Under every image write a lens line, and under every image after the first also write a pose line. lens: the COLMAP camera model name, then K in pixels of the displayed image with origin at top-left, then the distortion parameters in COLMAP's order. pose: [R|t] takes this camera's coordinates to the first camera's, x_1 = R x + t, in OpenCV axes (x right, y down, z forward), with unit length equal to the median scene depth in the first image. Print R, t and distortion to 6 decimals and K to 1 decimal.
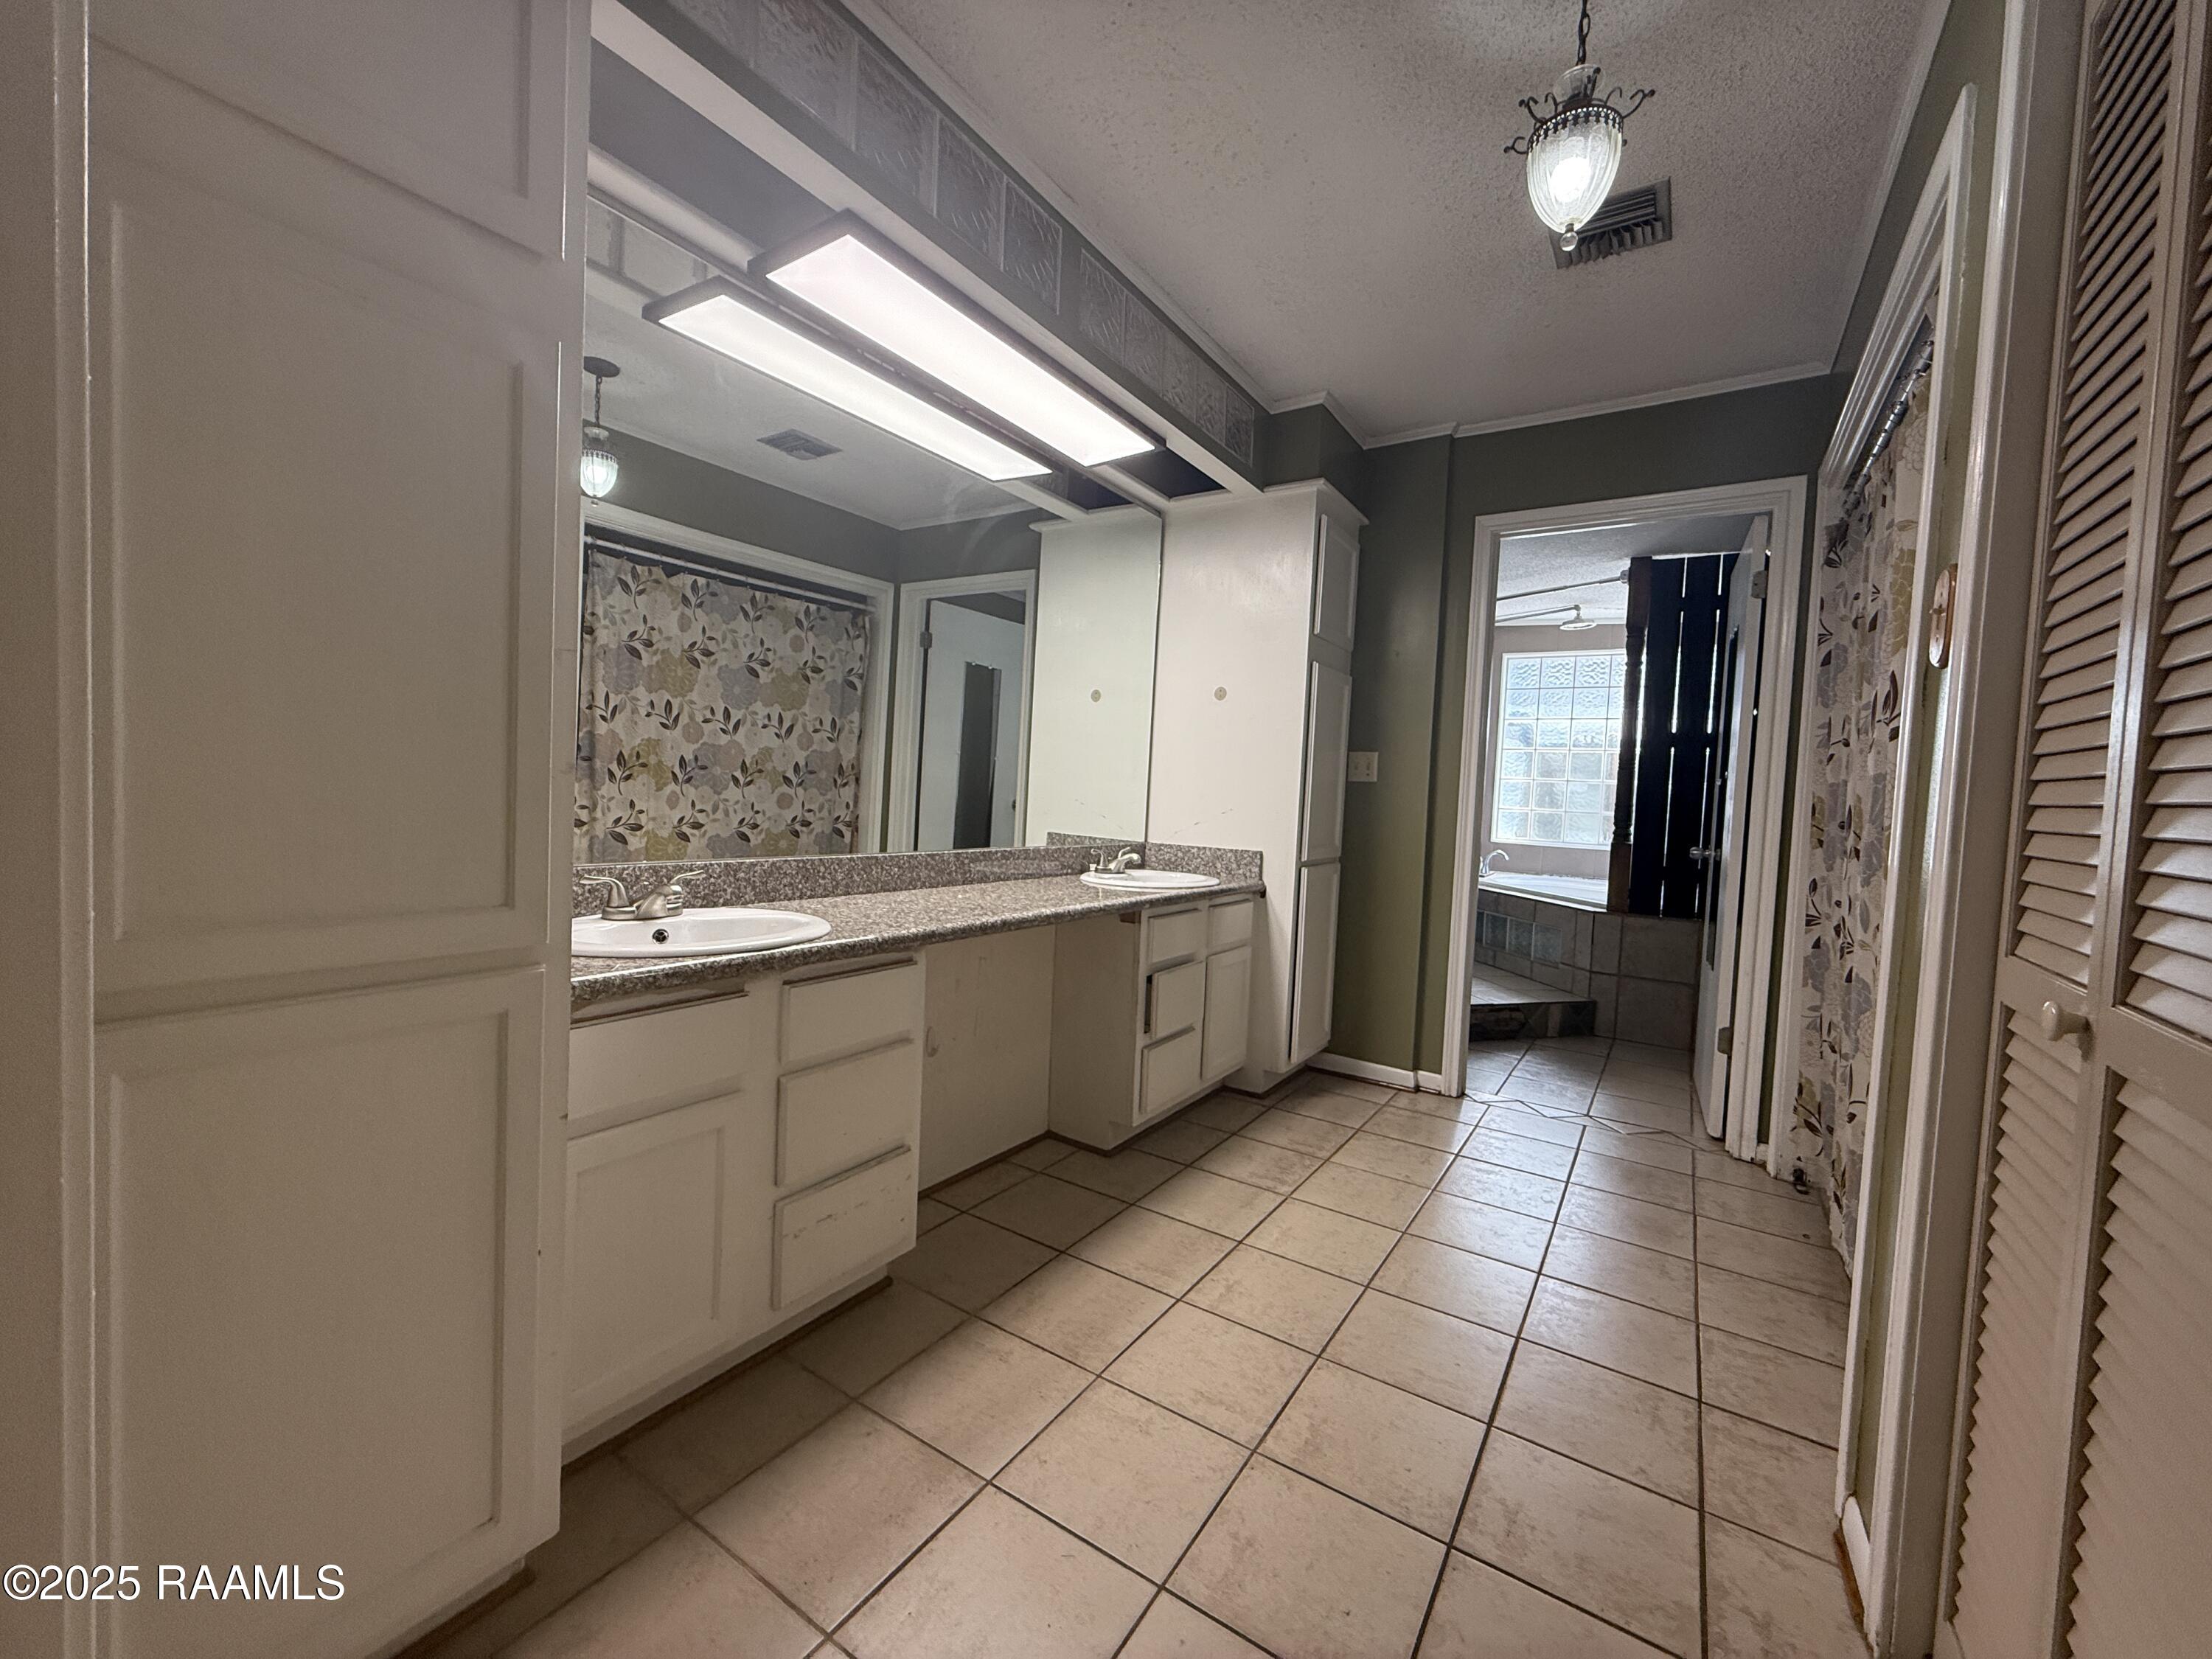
lens RADIAL K [[881.8, 0, 1102.5], [0, 881.8, 826.4], [0, 0, 1]] dist [0.000663, 0.000029]
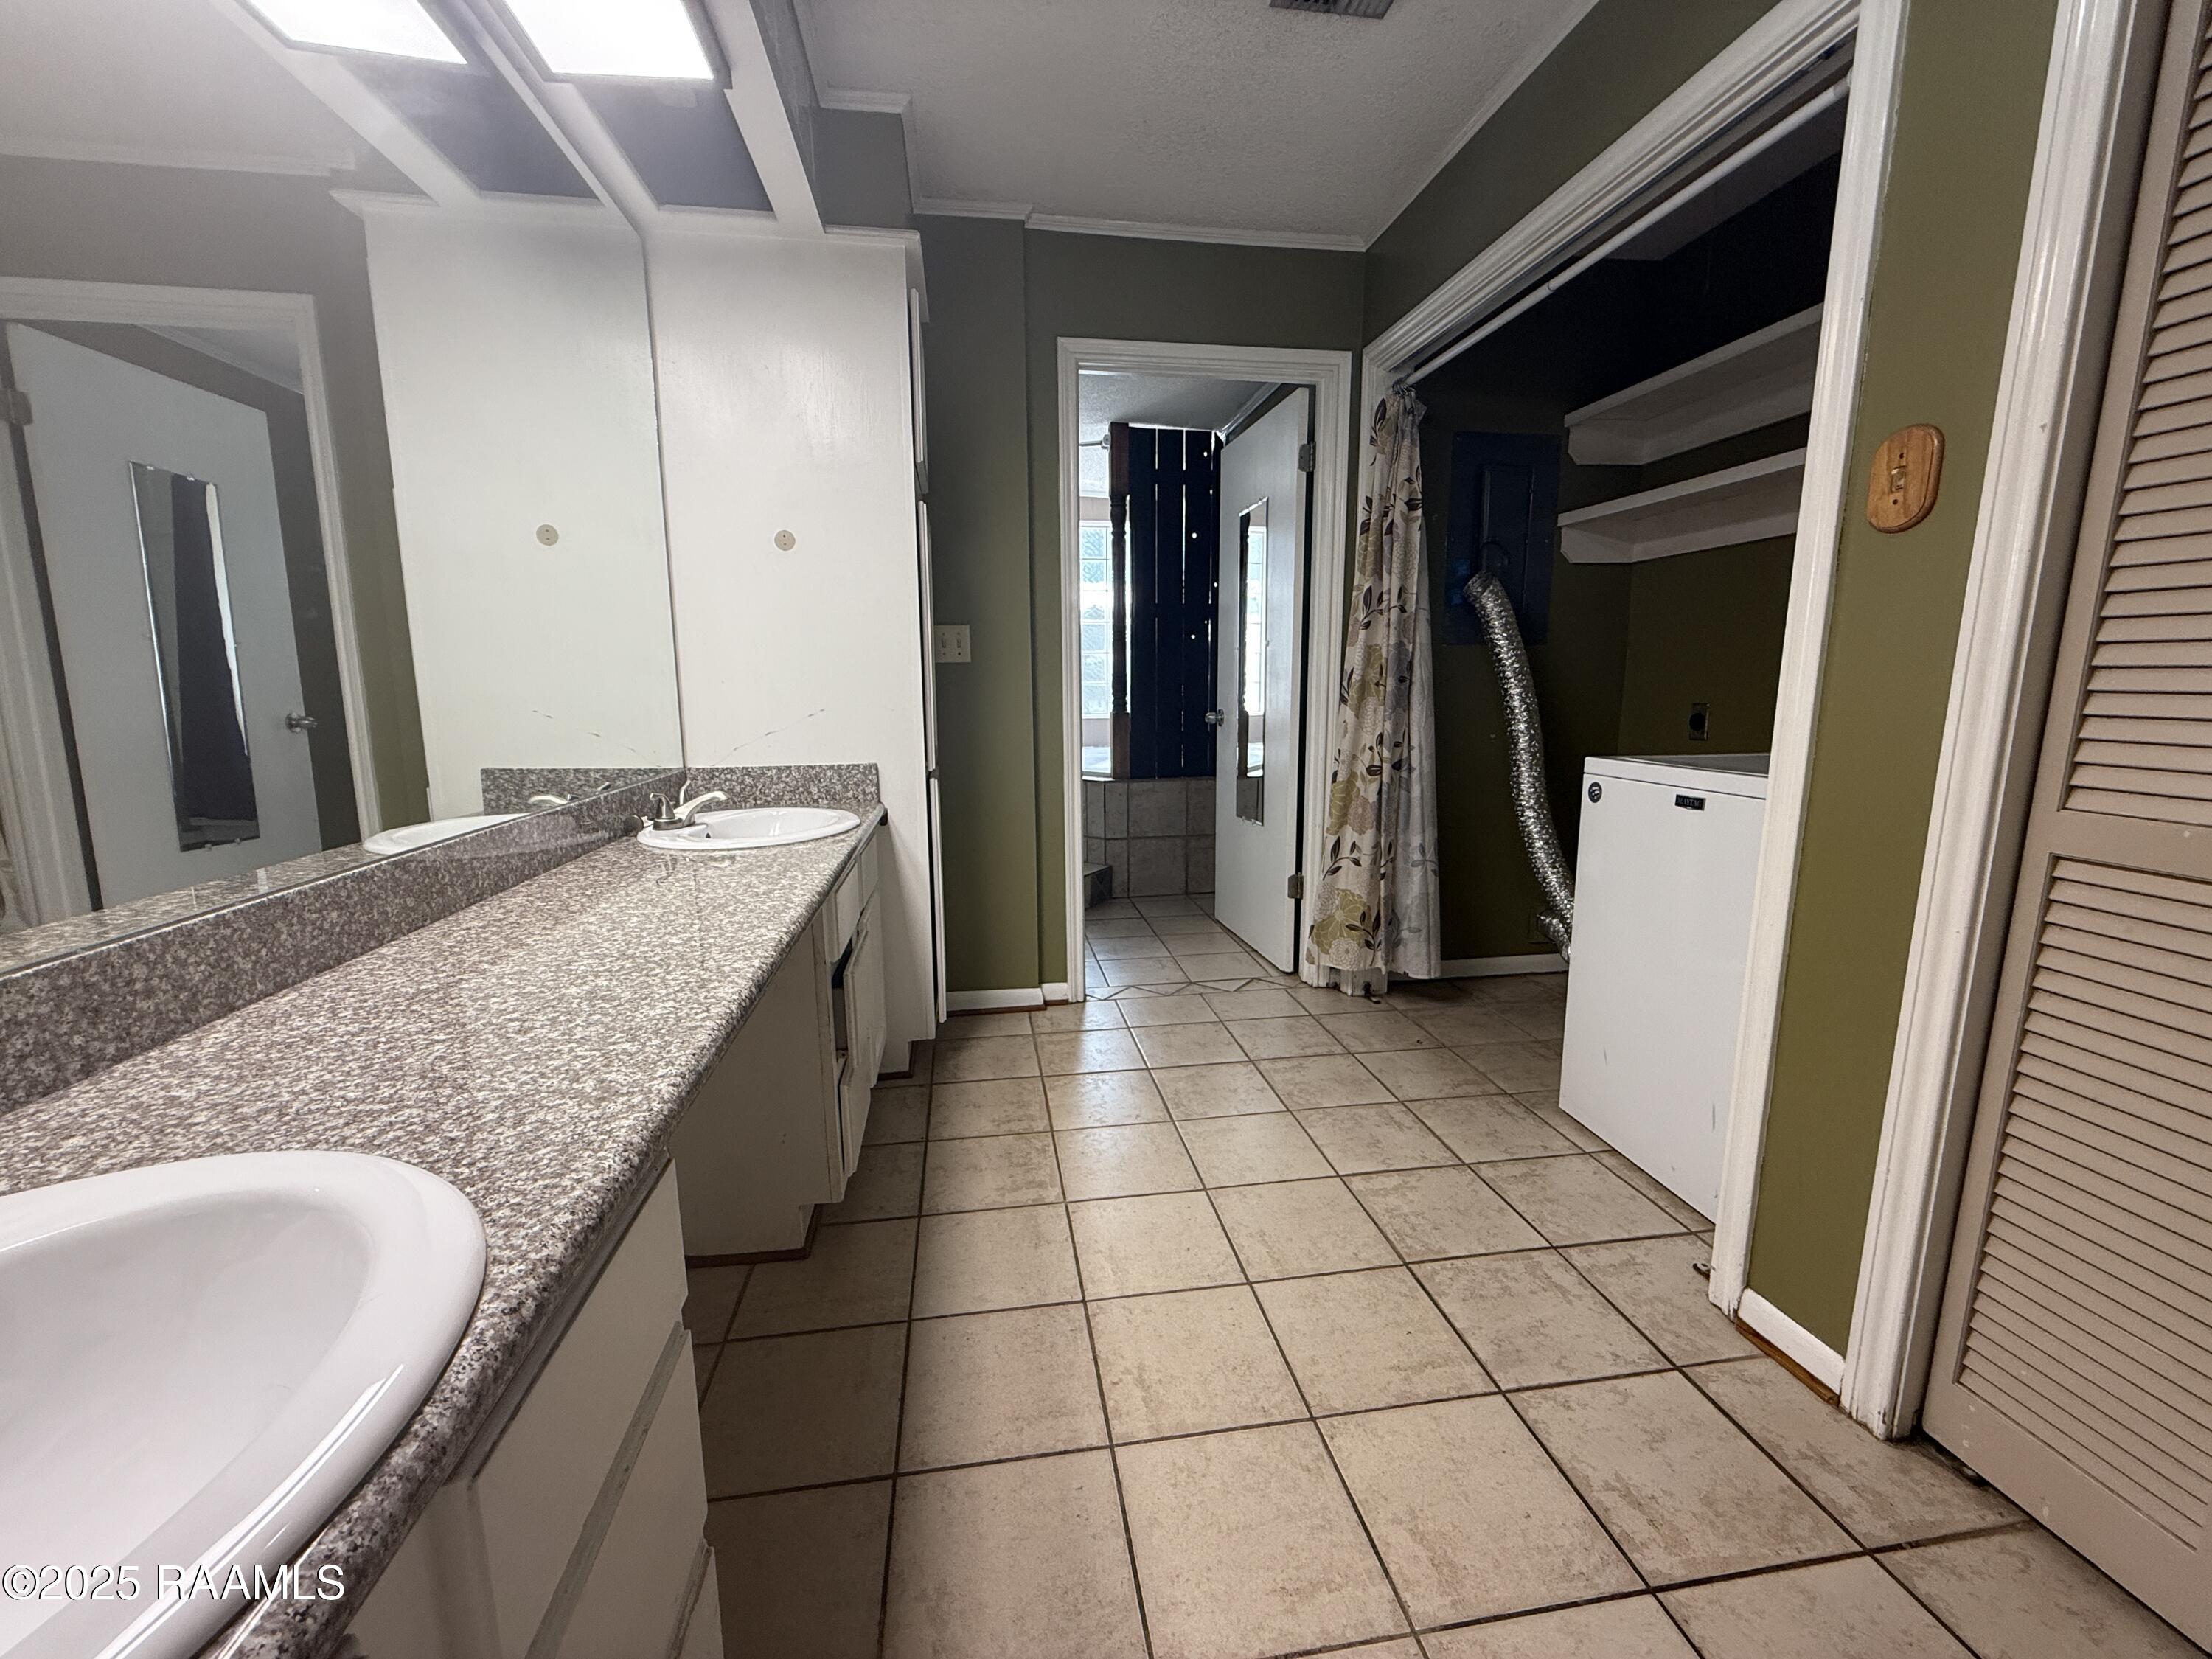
lens RADIAL K [[881.6, 0, 1108.0], [0, 881.6, 829.6], [0, 0, 1]] dist [-0.007003, 0.000143]
pose [[0.740656, -0.162740, 0.651878, -0.161969], [0.068796, 0.983492, 0.167362, -0.027105], [-0.668353, -0.079111, 0.739625, 0.309997]]
